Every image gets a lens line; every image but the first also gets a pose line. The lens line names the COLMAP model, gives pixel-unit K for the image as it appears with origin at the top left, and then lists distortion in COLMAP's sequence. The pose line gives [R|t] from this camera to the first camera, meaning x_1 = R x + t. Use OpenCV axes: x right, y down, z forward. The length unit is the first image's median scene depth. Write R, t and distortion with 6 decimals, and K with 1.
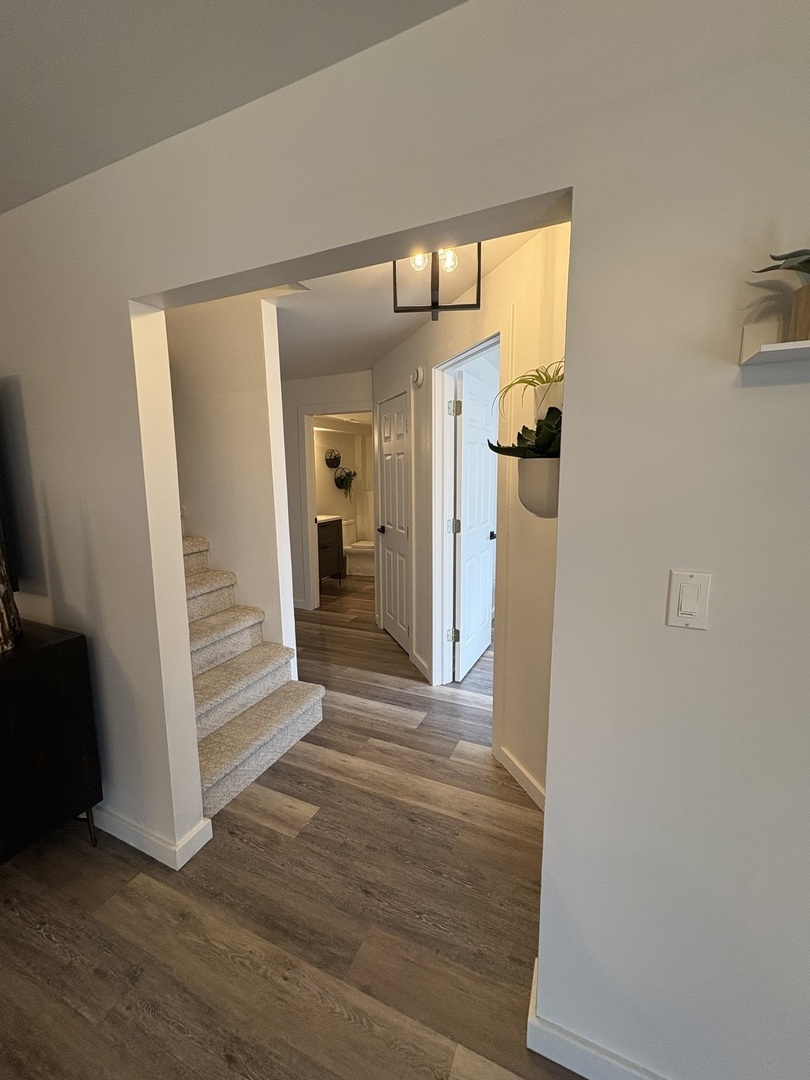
lens RADIAL K [[436.0, 0, 396.1], [0, 436.0, 543.4], [0, 0, 1]] dist [-0.001122, 0.001110]
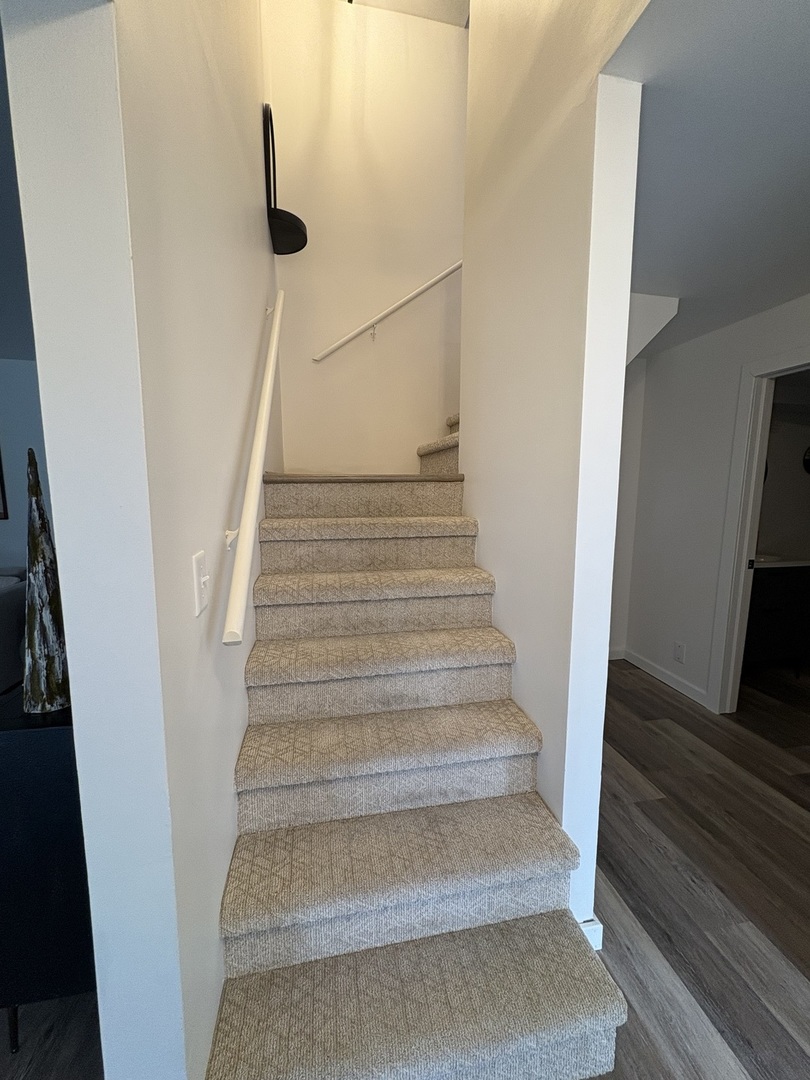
lens RADIAL K [[436.0, 0, 383.5], [0, 436.0, 565.8], [0, 0, 1]] dist [-0.001122, 0.001110]
pose [[0.592330, 0.133958, -0.794481, -0.015813], [-0.129196, 0.989113, 0.070453, -0.022978], [0.795269, 0.060912, 0.603188, 0.233058]]
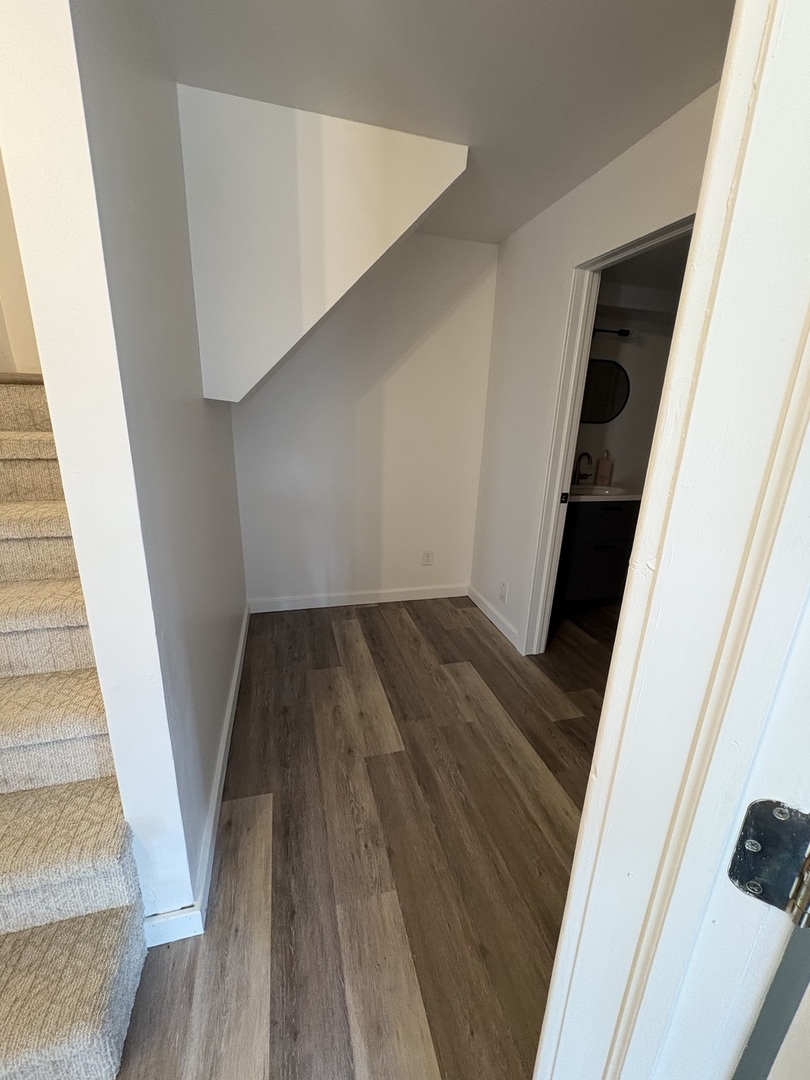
lens RADIAL K [[436.0, 0, 403.7], [0, 436.0, 564.3], [0, 0, 1]] dist [-0.001122, 0.001110]
pose [[0.645648, 0.268664, -0.714813, 0.054265], [-0.149727, 0.962436, 0.226494, -0.049396], [0.748813, -0.039209, 0.661621, 0.406157]]
